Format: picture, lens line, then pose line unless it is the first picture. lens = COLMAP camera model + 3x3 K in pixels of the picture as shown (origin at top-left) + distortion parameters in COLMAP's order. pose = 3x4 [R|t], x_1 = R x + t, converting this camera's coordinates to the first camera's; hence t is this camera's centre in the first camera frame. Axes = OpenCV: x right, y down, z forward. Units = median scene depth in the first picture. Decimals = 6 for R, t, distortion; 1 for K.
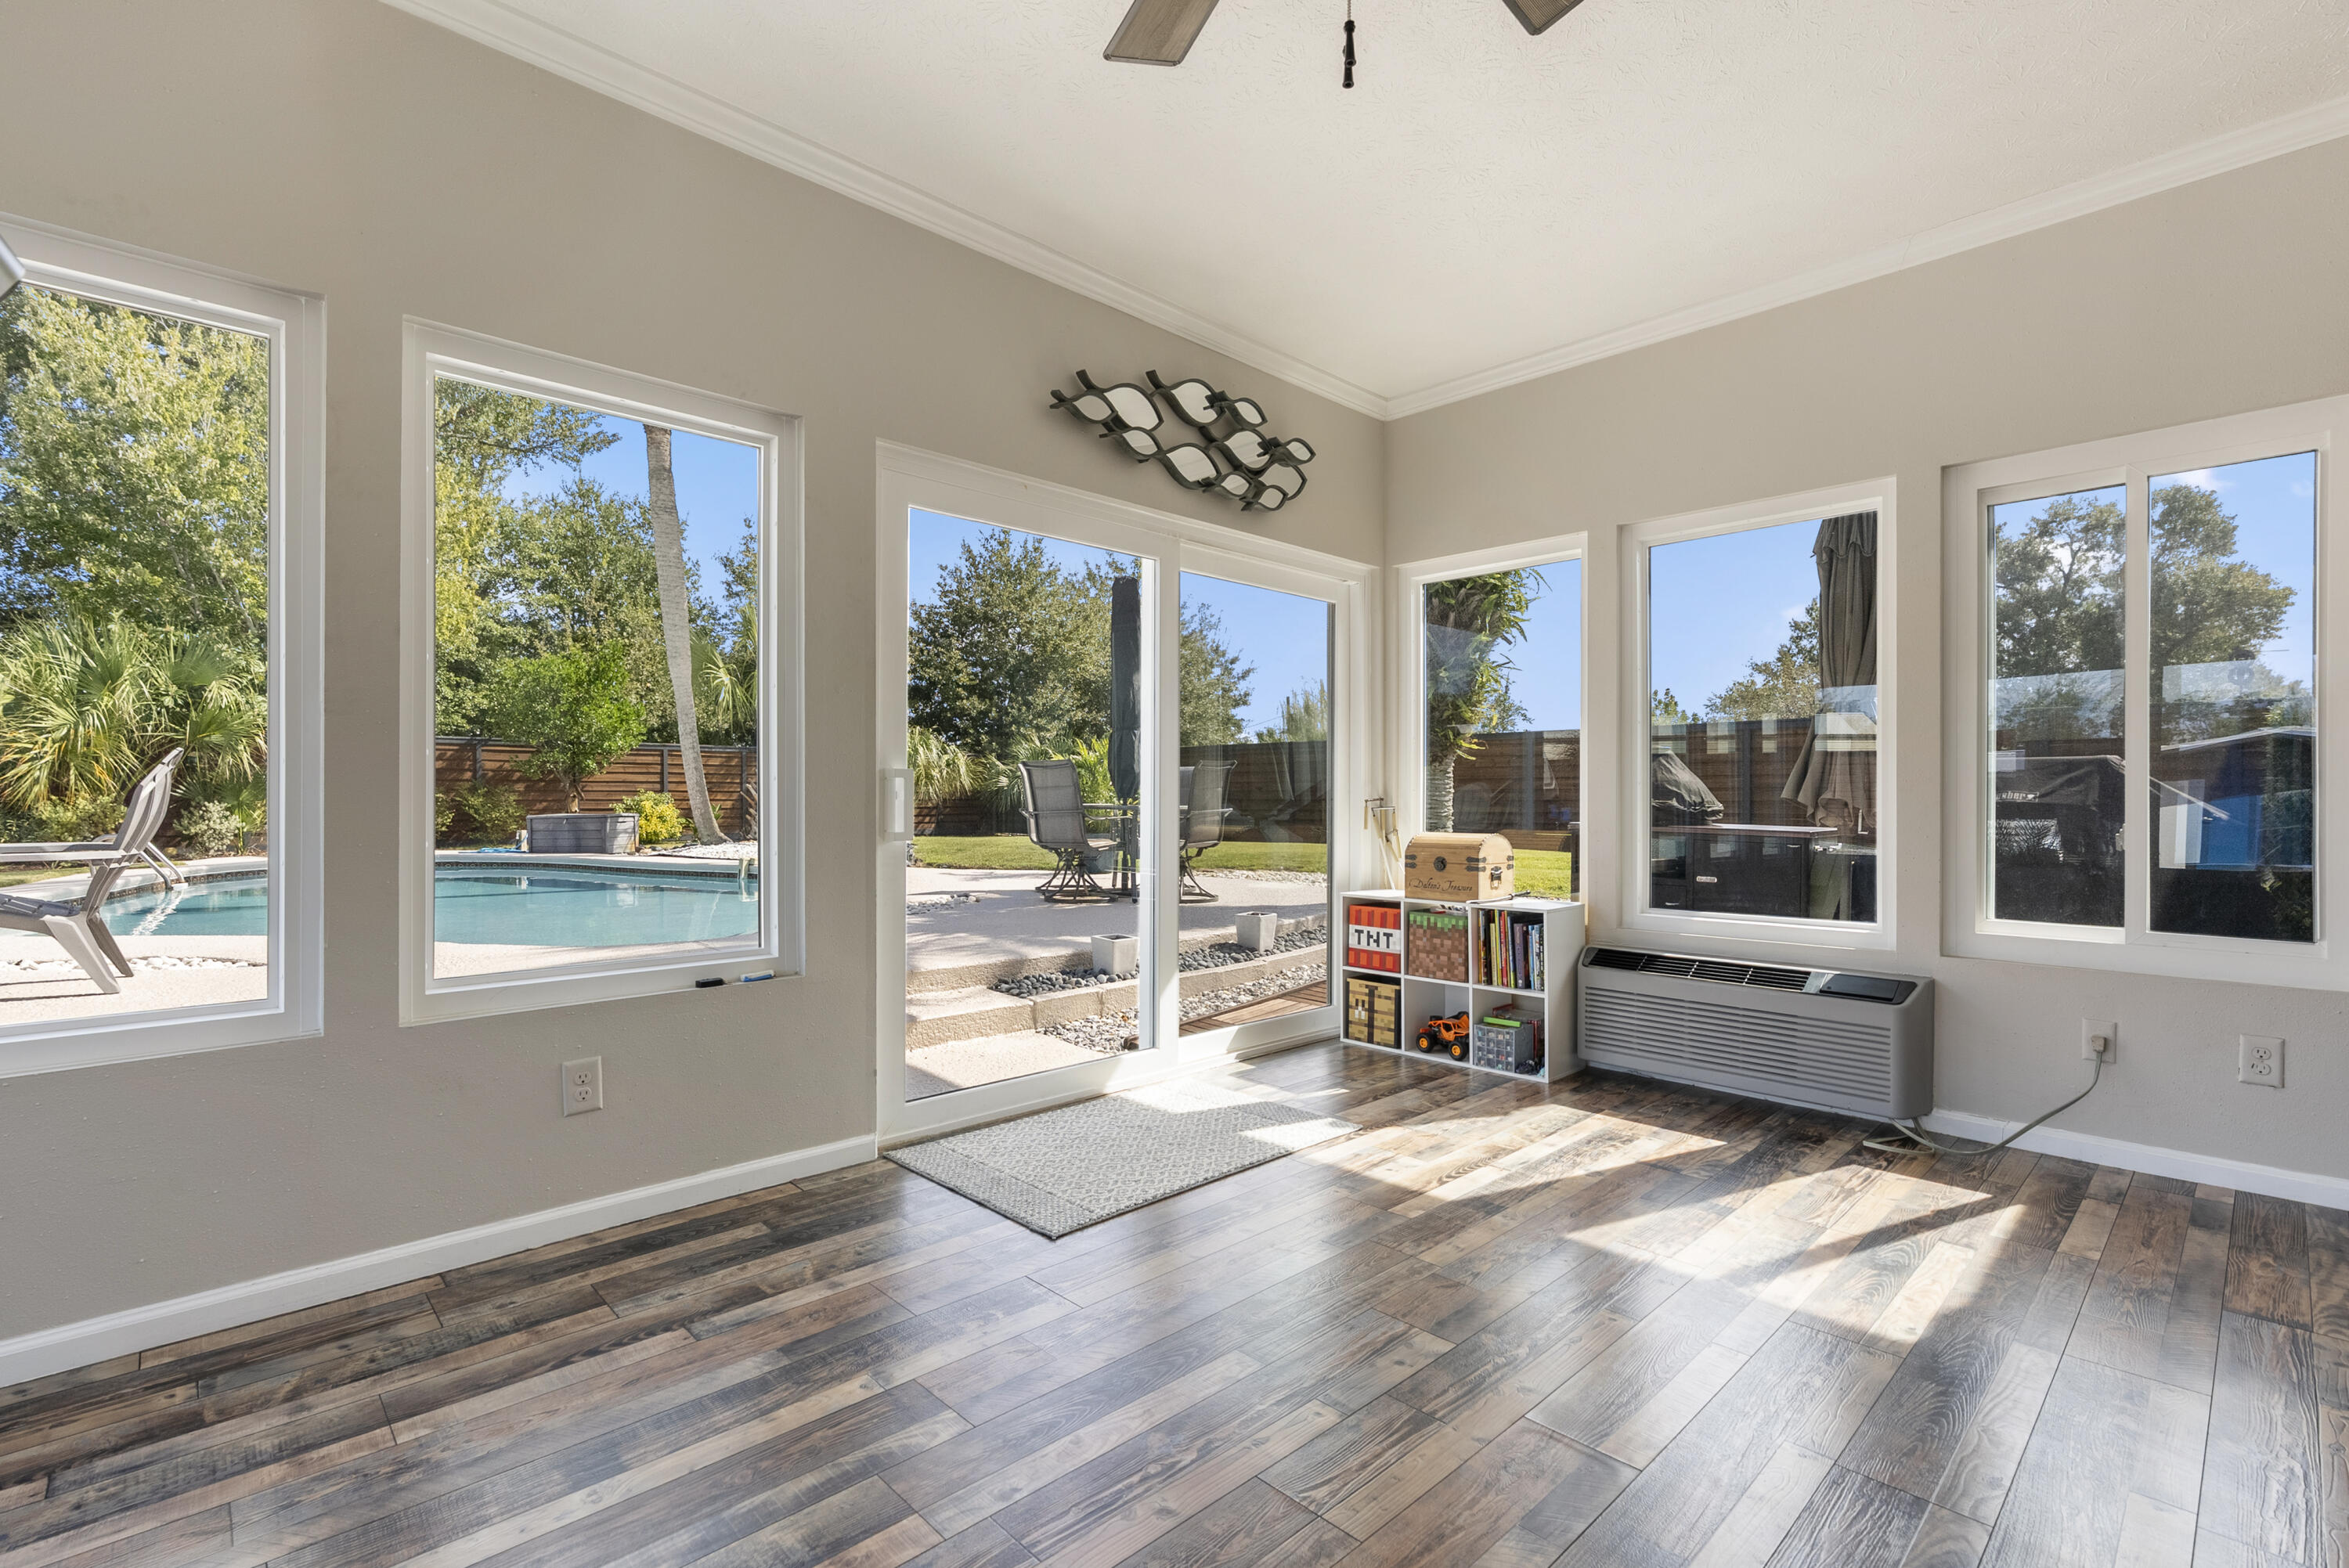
lens RADIAL K [[1066.6, 0, 1180.0], [0, 1066.6, 791.0], [0, 0, 1]] dist [-0.015596, 0.008935]
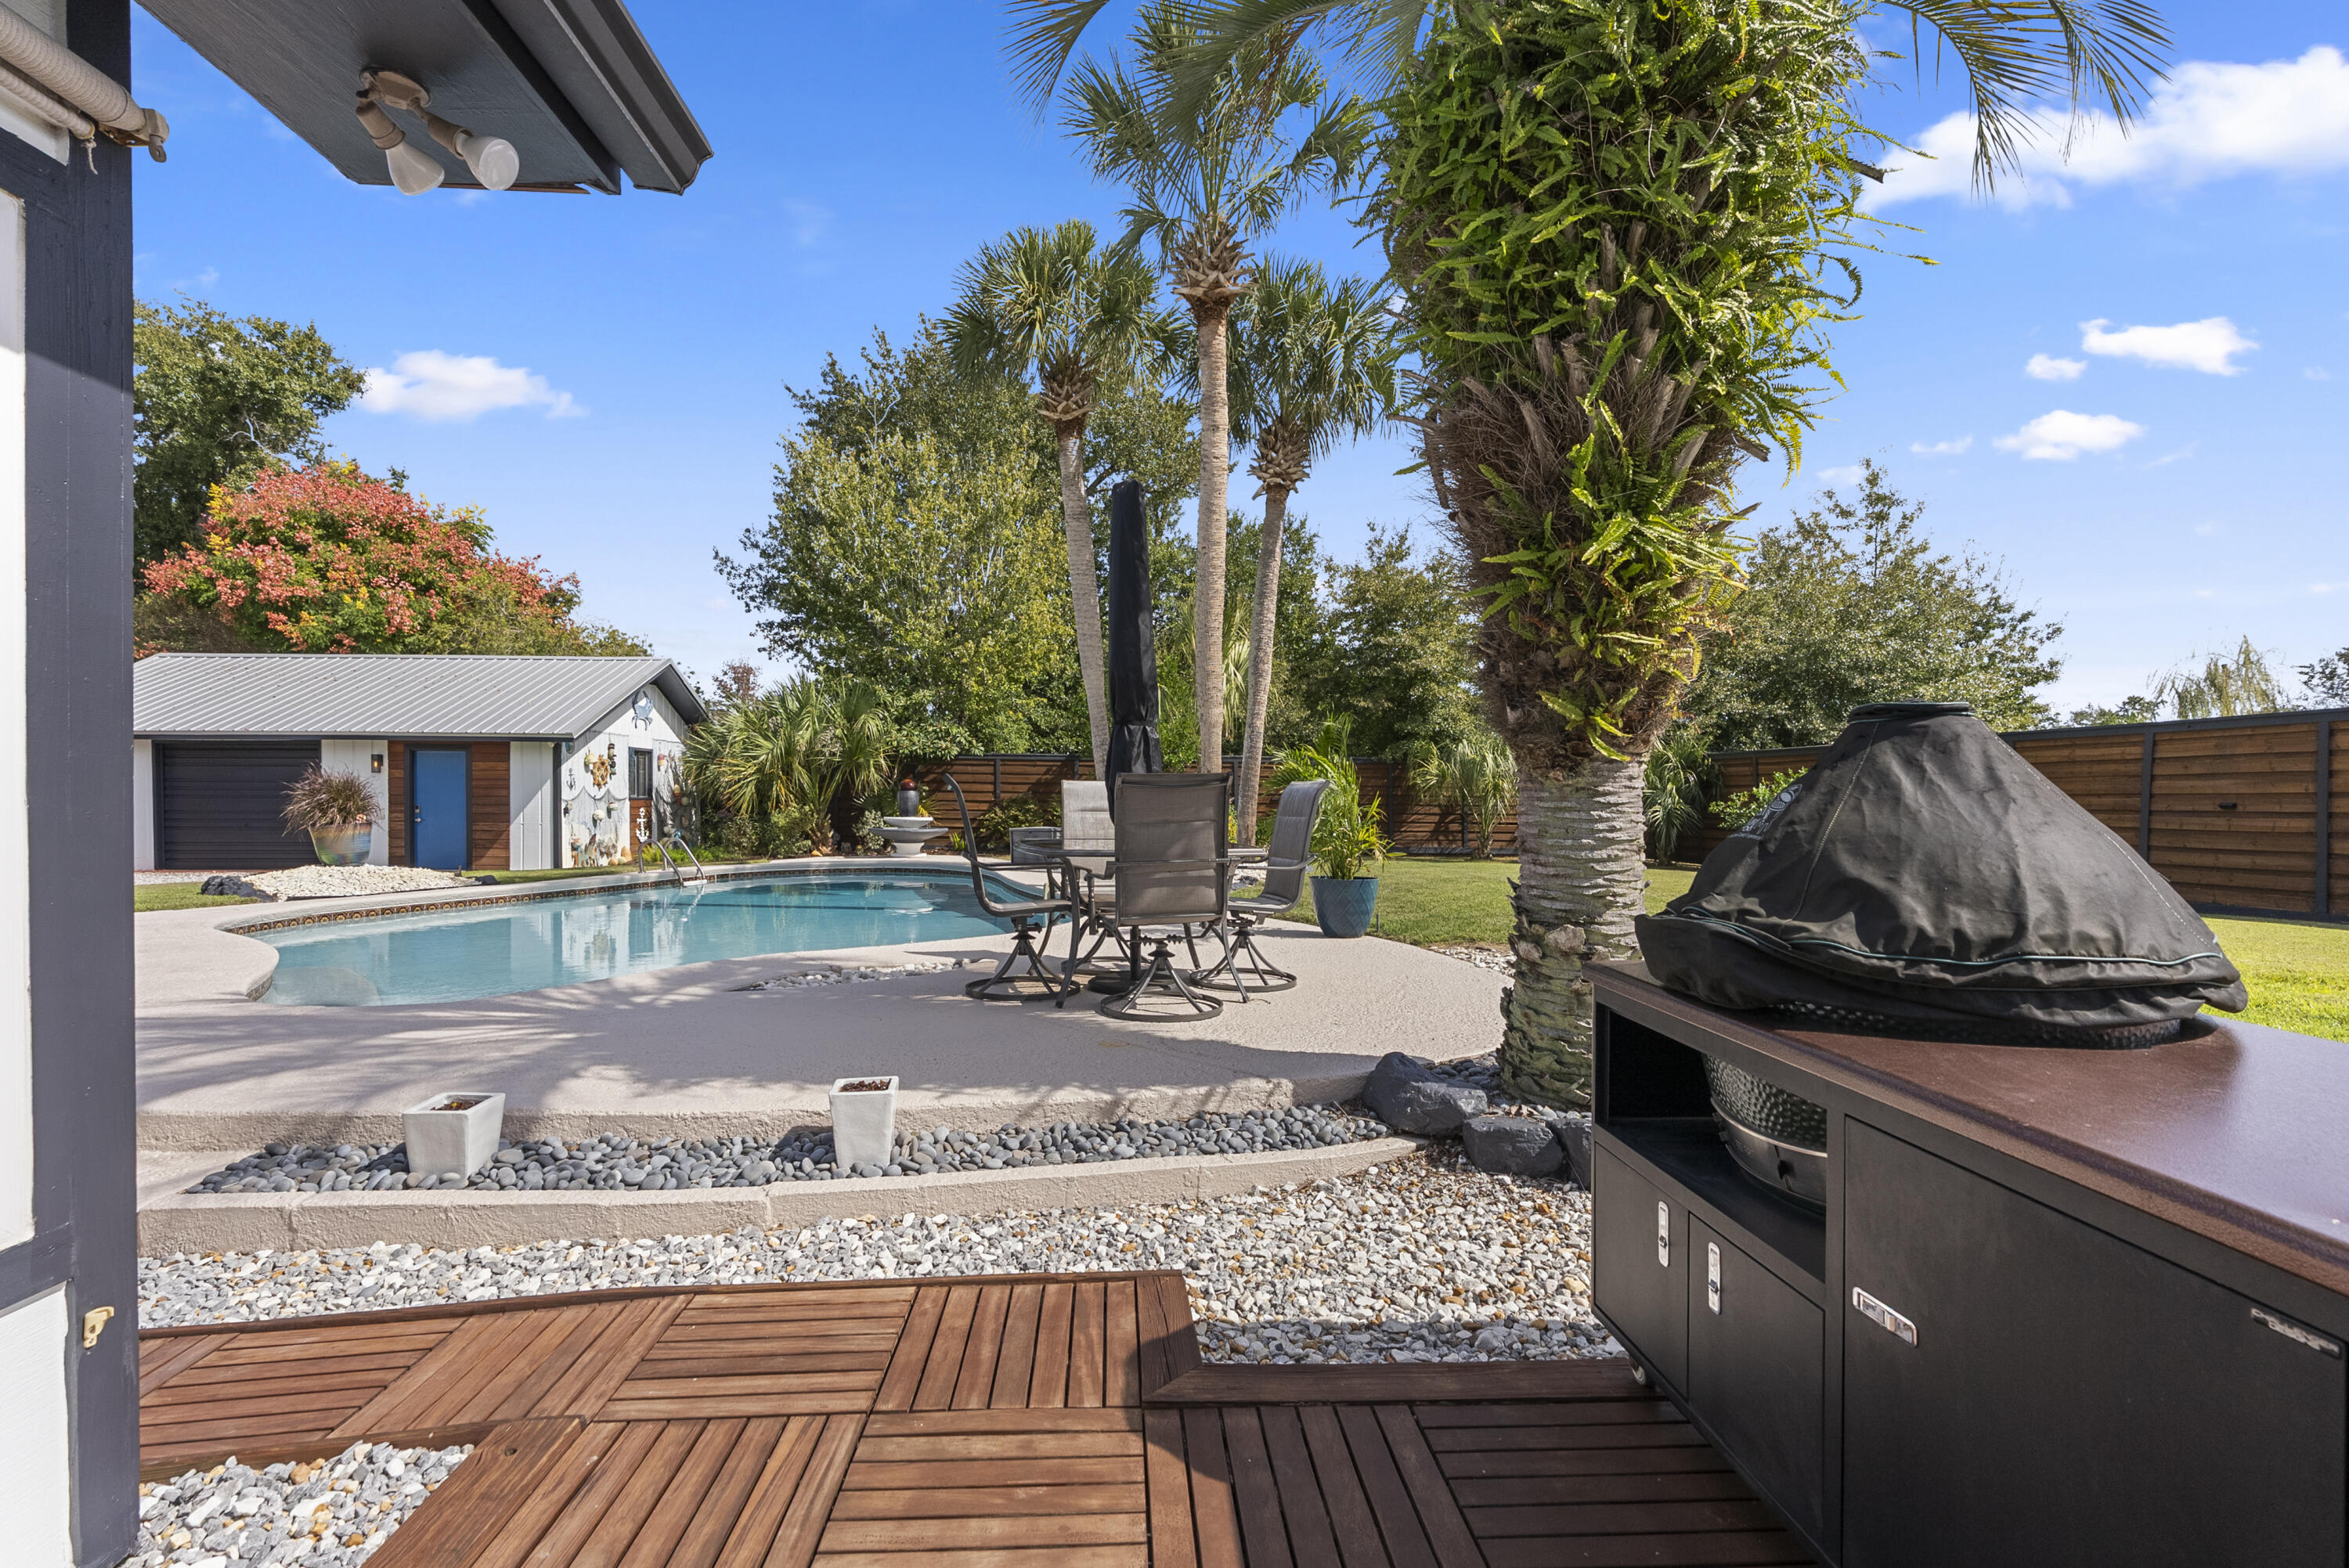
lens RADIAL K [[1060.3, 0, 1163.0], [0, 1060.3, 811.0], [0, 0, 1]] dist [-0.001110, -0.000155]
pose [[0.754897, 0.012592, -0.655722, 0.178600], [-0.004695, 0.999894, 0.013797, -0.008532], [0.655826, -0.007336, 0.754876, 0.271508]]
